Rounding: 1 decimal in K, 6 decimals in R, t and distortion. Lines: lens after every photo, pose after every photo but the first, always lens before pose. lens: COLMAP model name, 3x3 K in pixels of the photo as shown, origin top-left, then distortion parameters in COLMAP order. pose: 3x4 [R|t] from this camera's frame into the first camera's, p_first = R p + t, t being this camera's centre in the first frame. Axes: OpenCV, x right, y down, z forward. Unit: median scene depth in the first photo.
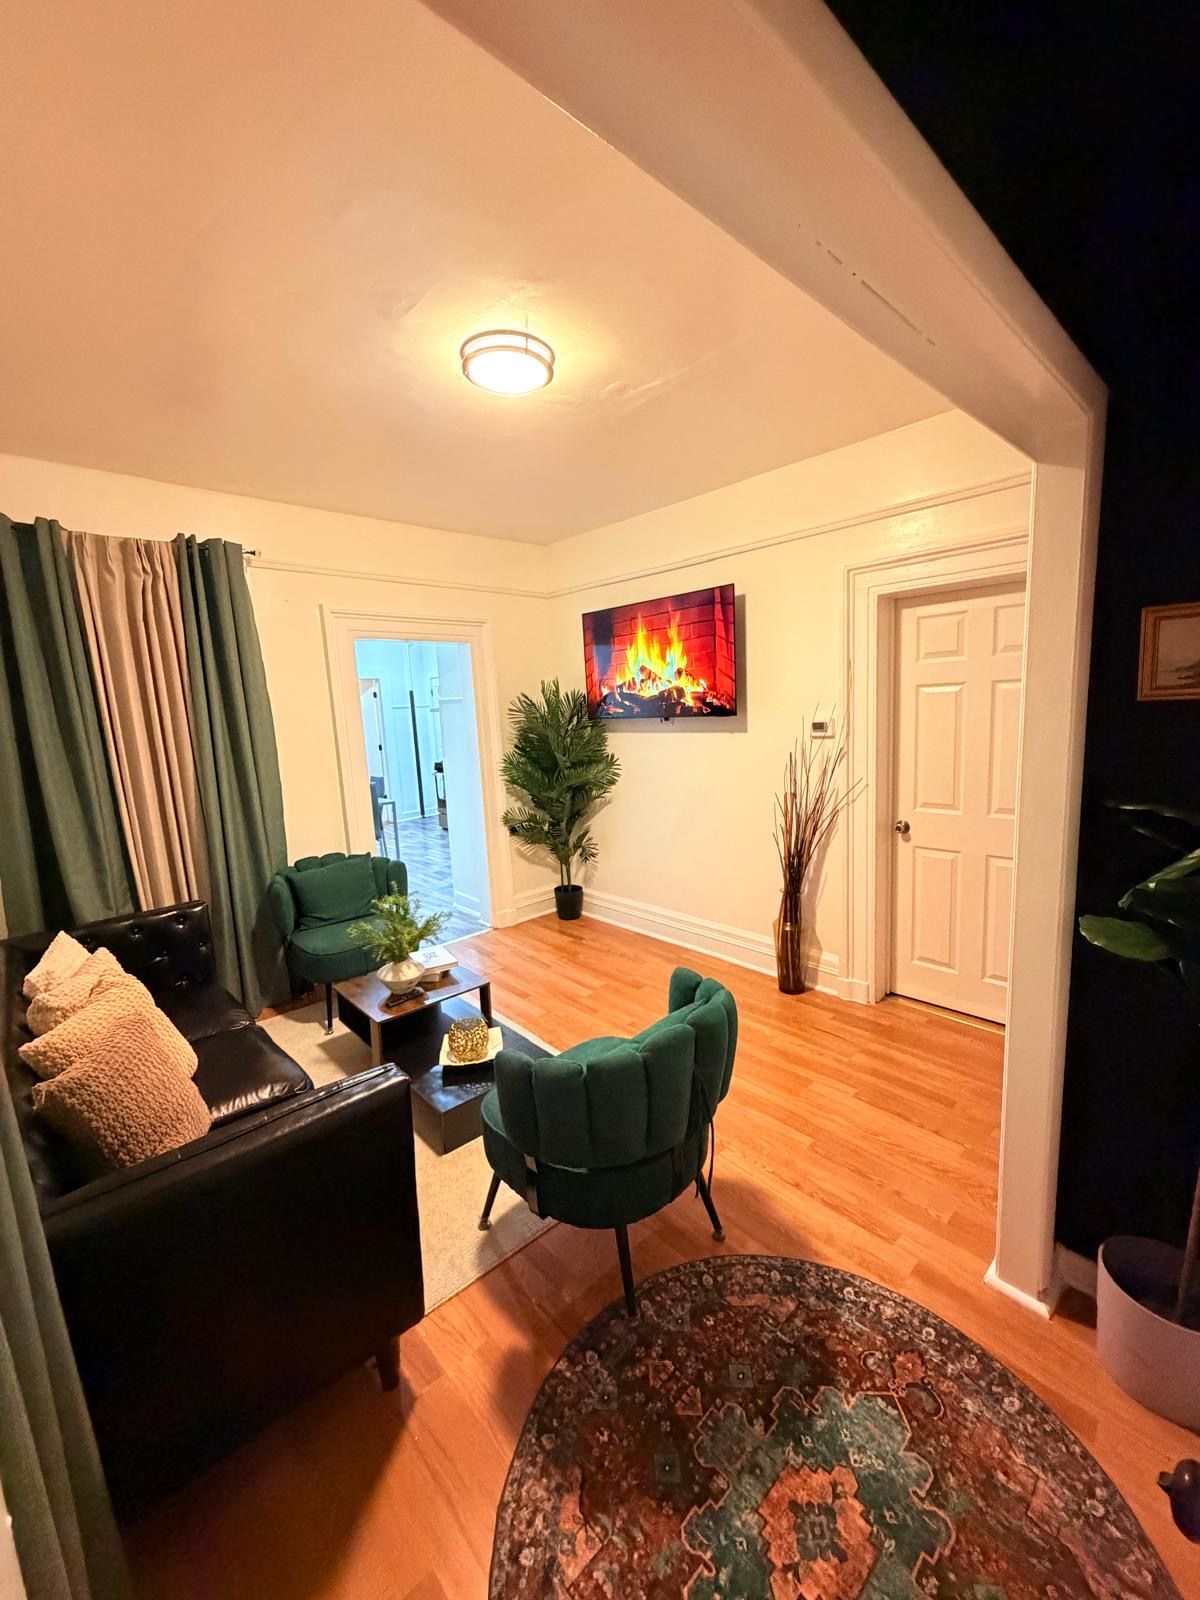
lens RADIAL K [[641.5, 0, 604.6], [0, 641.5, 797.6], [0, 0, 1]] dist [-0.002503, 0.001584]
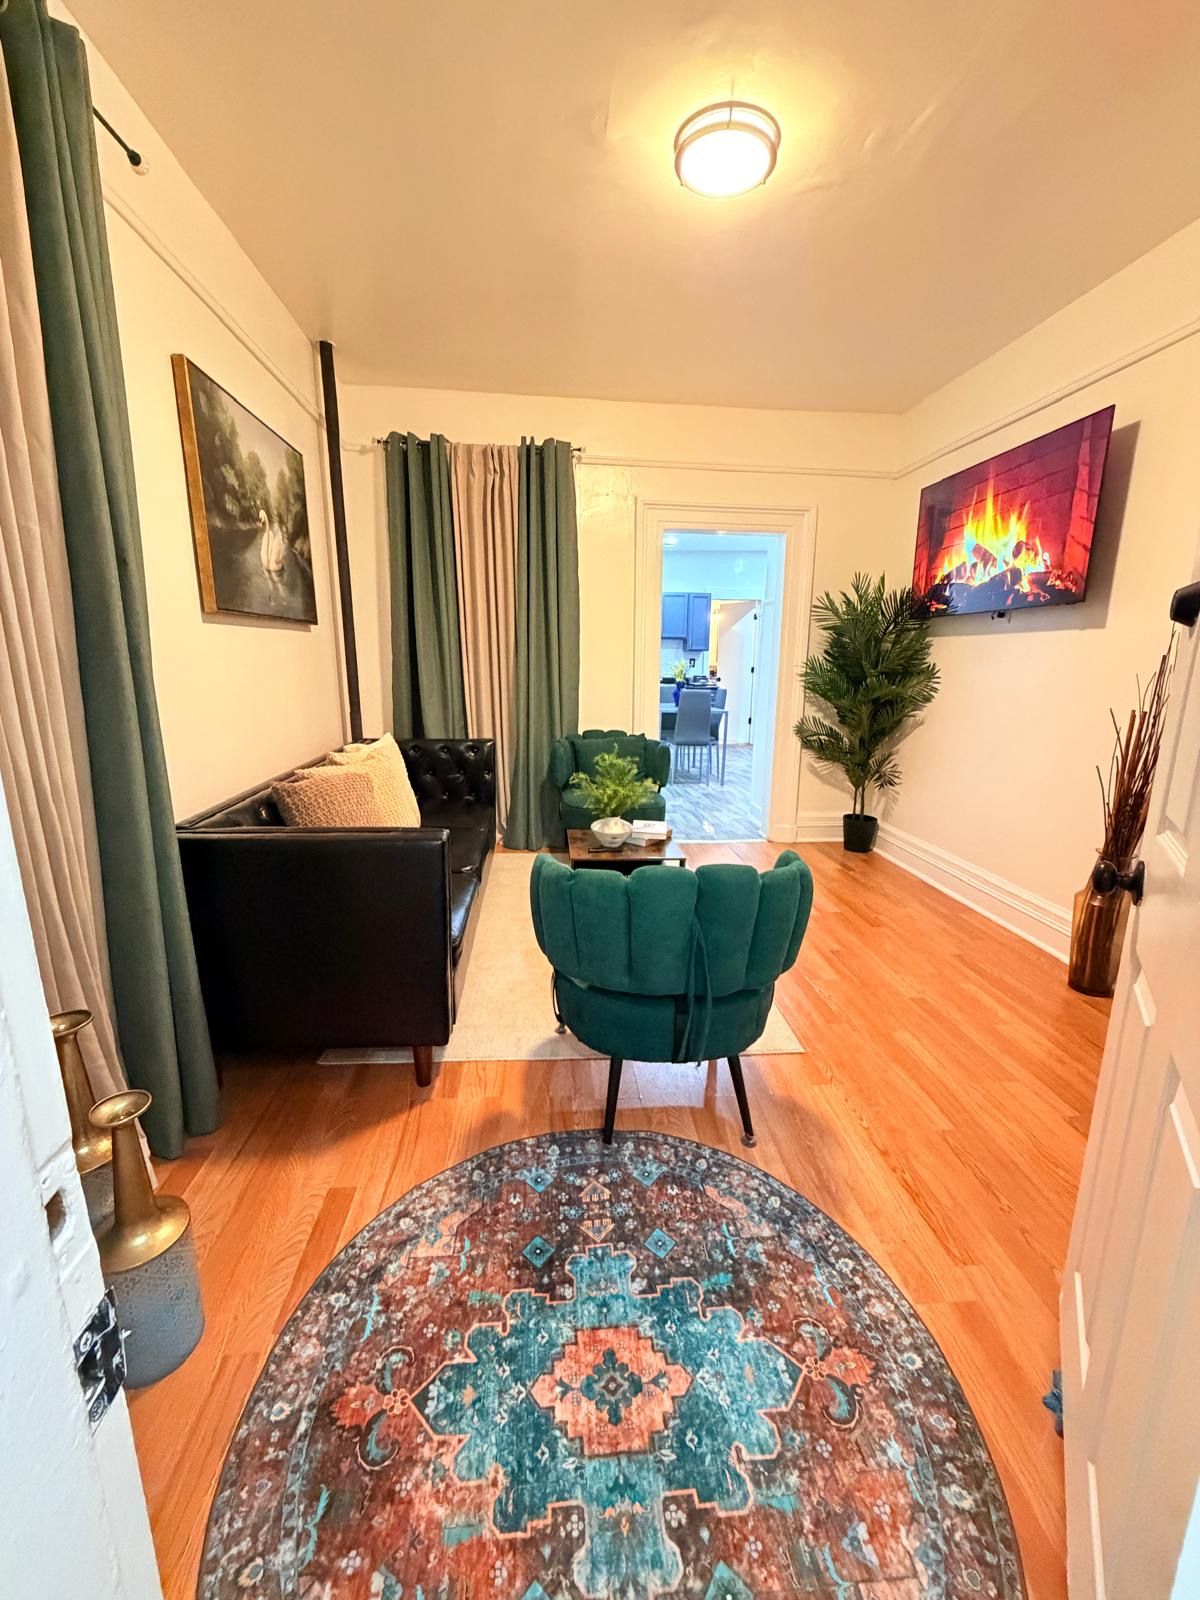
lens RADIAL K [[641.5, 0, 597.9], [0, 641.5, 798.6], [0, 0, 1]] dist [-0.002503, 0.001584]
pose [[0.786283, 0.183259, -0.590063, 0.485862], [-0.136162, 0.982917, 0.123829, 0.149937], [0.602676, -0.017020, 0.797804, 0.193315]]
